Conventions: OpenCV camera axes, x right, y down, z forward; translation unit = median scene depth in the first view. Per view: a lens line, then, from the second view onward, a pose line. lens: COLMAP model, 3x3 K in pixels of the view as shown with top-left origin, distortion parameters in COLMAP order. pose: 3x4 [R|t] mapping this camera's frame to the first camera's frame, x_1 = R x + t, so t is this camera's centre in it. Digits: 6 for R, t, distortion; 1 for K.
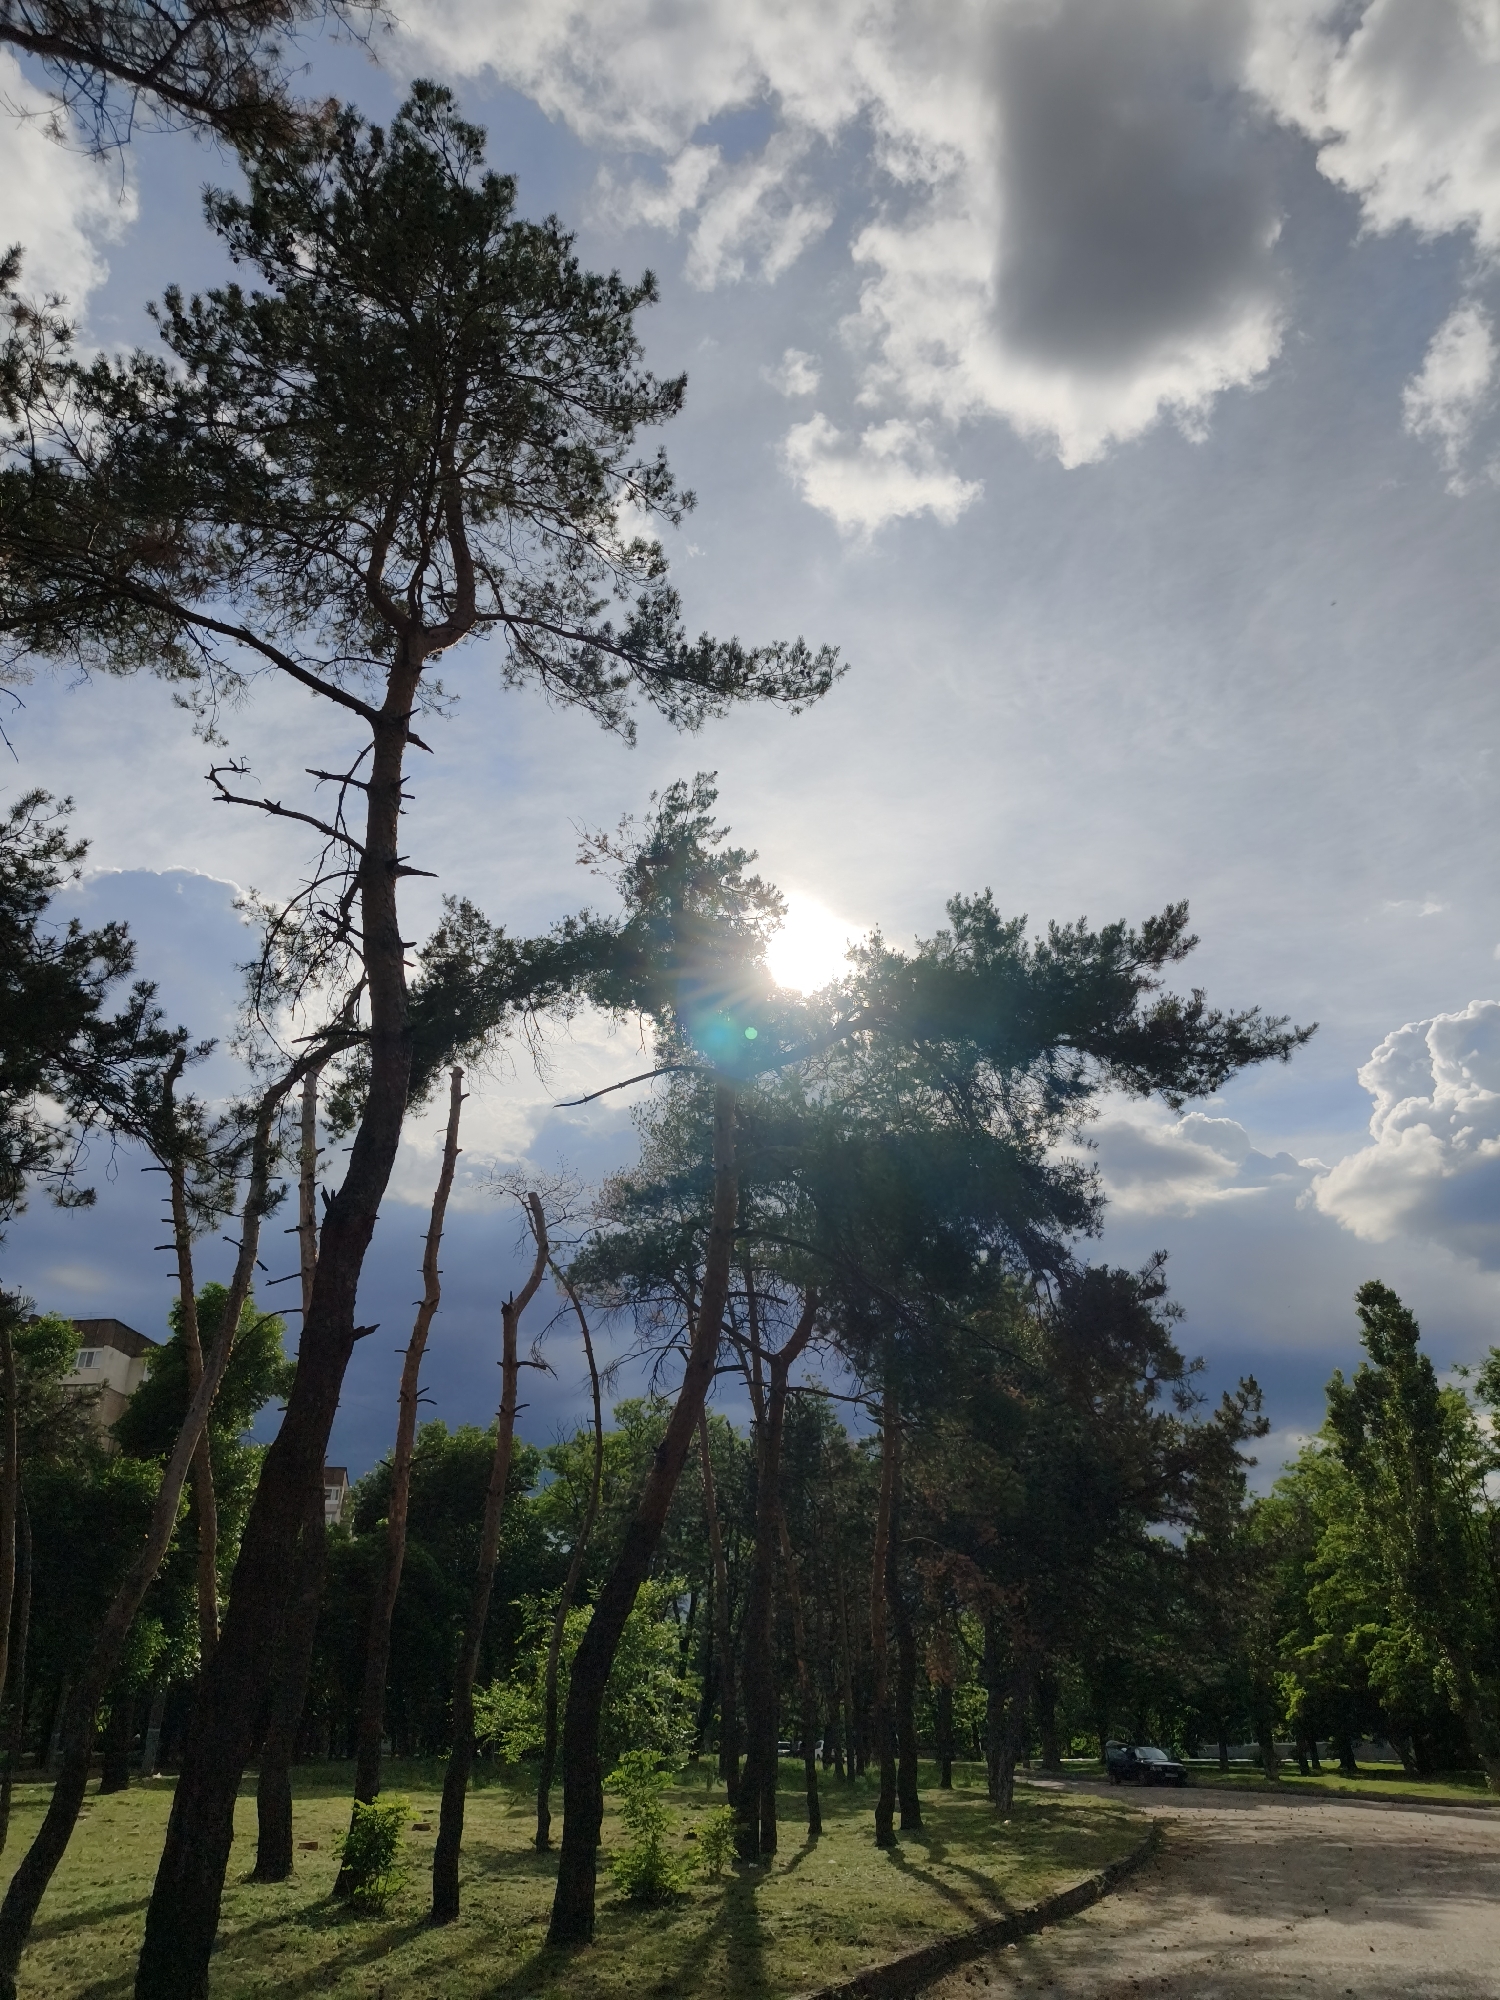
lens RADIAL K [[1382.5, 0, 756.6], [0, 1382.5, 990.9], [0, 0, 1]] dist [0.023884, 0.000323]
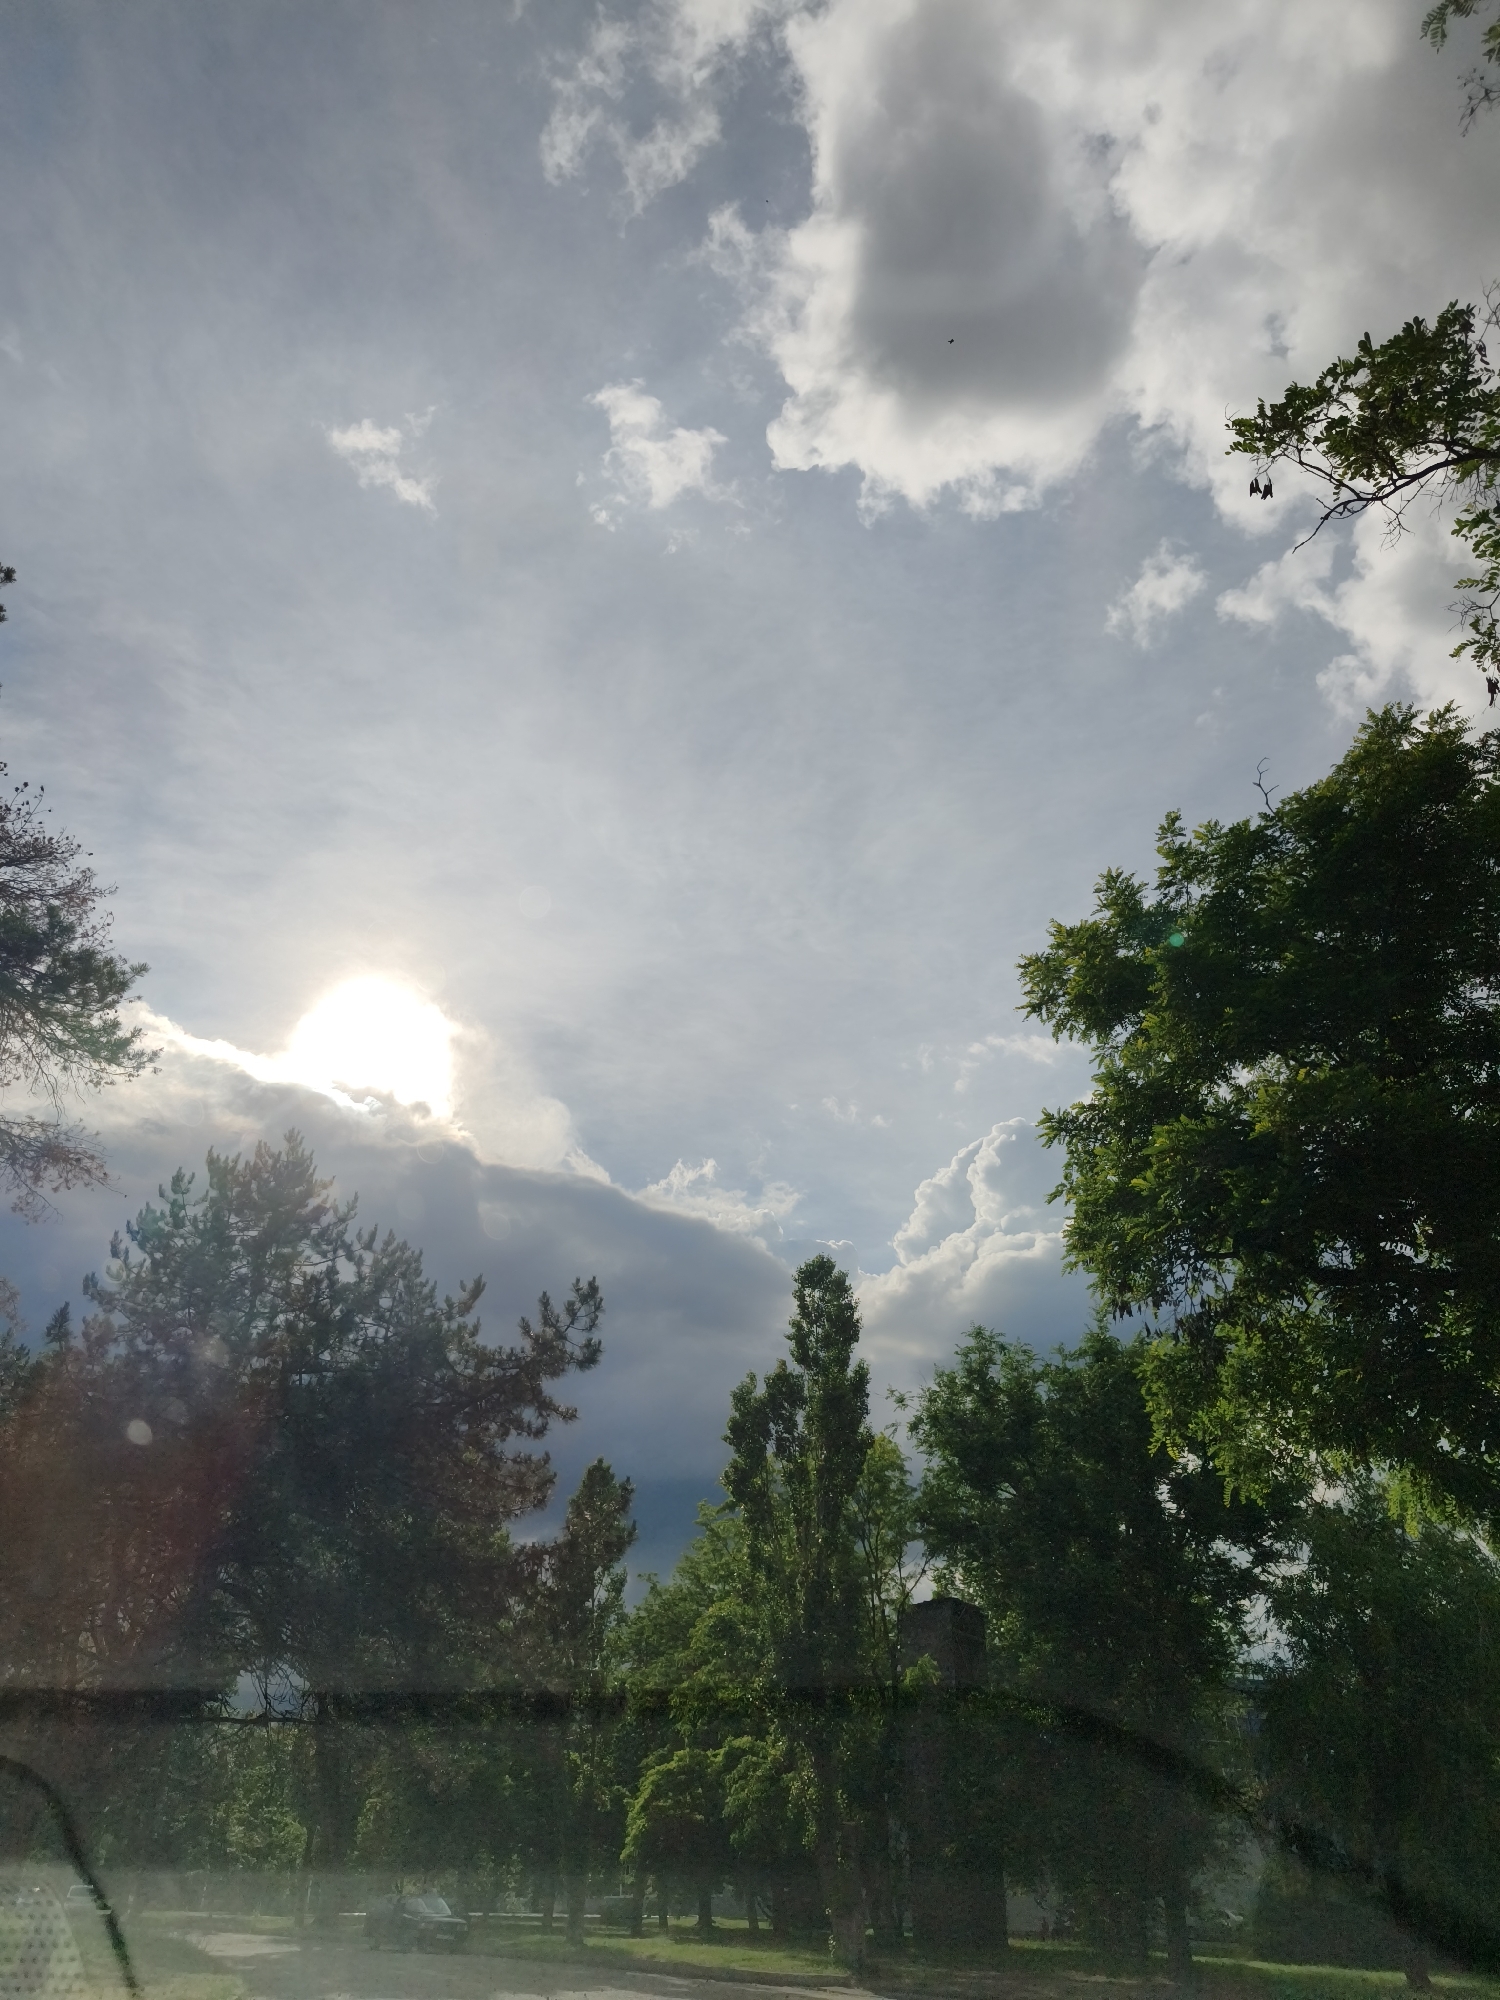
lens RADIAL K [[1382.5, 0, 746.1], [0, 1382.5, 989.9], [0, 0, 1]] dist [0.023884, 0.000323]
pose [[0.935776, 0.202487, 0.288655, 0.155683], [-0.179248, 0.978176, -0.105080, 0.148319], [-0.303633, 0.046591, 0.951649, 0.274917]]
